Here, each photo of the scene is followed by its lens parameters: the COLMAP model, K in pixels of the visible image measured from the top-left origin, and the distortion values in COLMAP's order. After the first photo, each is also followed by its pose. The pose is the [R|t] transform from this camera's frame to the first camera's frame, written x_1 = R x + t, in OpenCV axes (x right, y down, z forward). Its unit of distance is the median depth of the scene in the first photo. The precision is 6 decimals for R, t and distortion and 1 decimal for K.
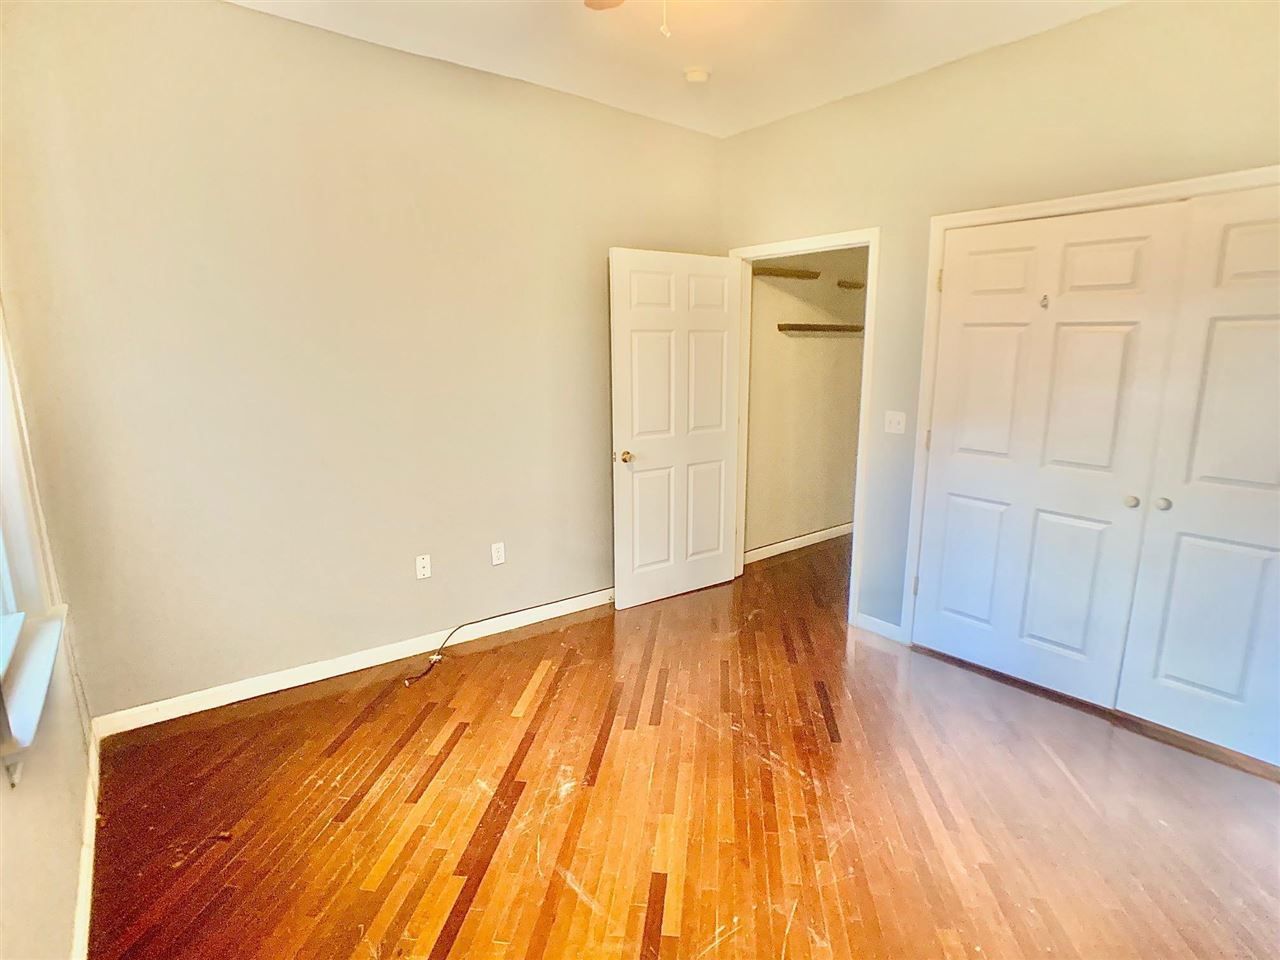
lens RADIAL K [[693.9, 0, 635.2], [0, 693.9, 487.0], [0, 0, 1]] dist [-0.060736, 0.017283]
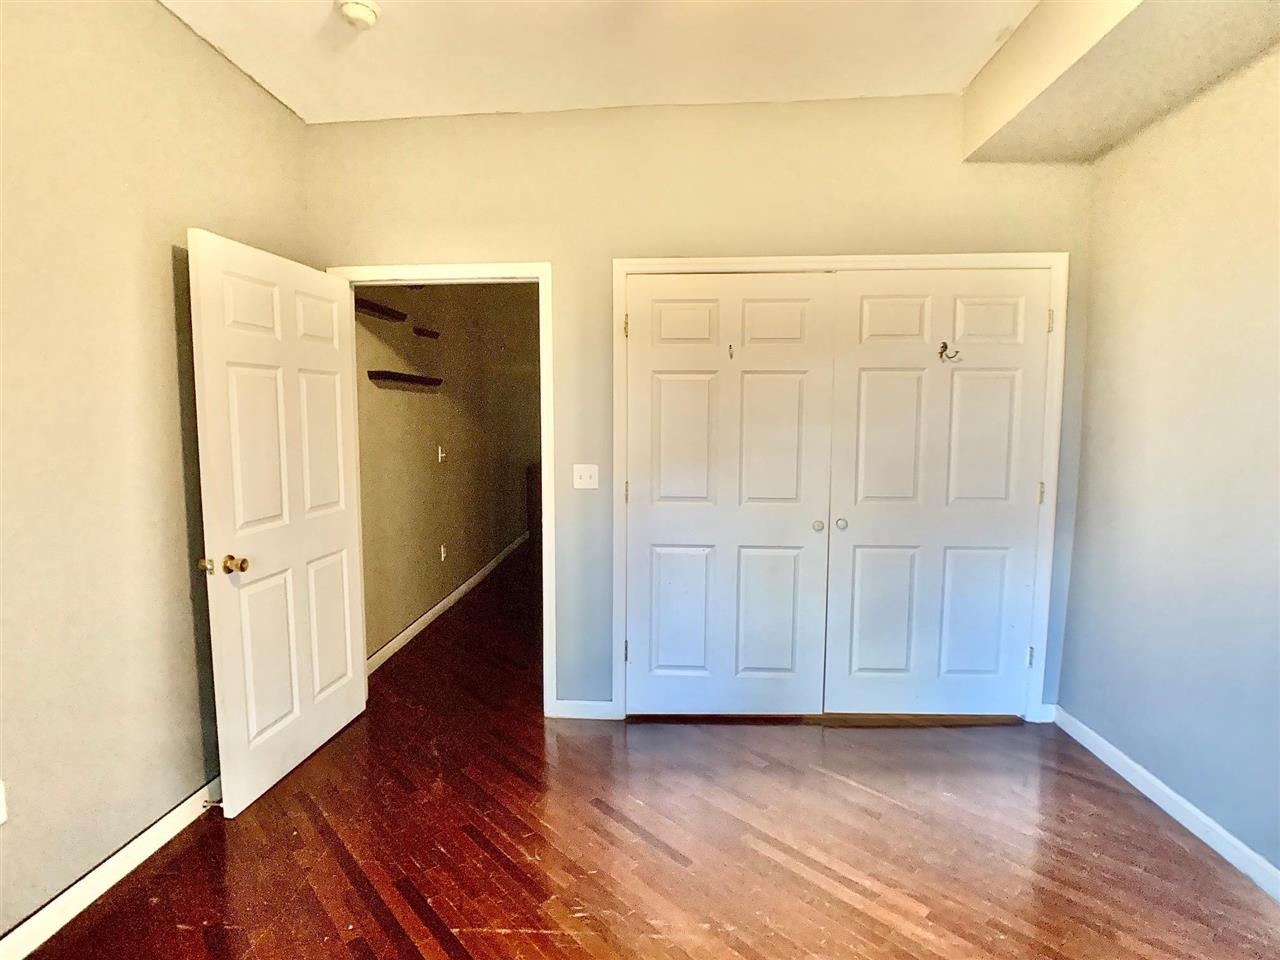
lens RADIAL K [[670.7, 0, 638.3], [0, 670.7, 474.7], [0, 0, 1]] dist [-0.029998, -0.001154]
pose [[0.648735, -0.061626, 0.758515, -0.241394], [0.151178, 0.987287, -0.049085, -0.041568], [-0.745847, 0.146514, 0.649804, 0.364622]]
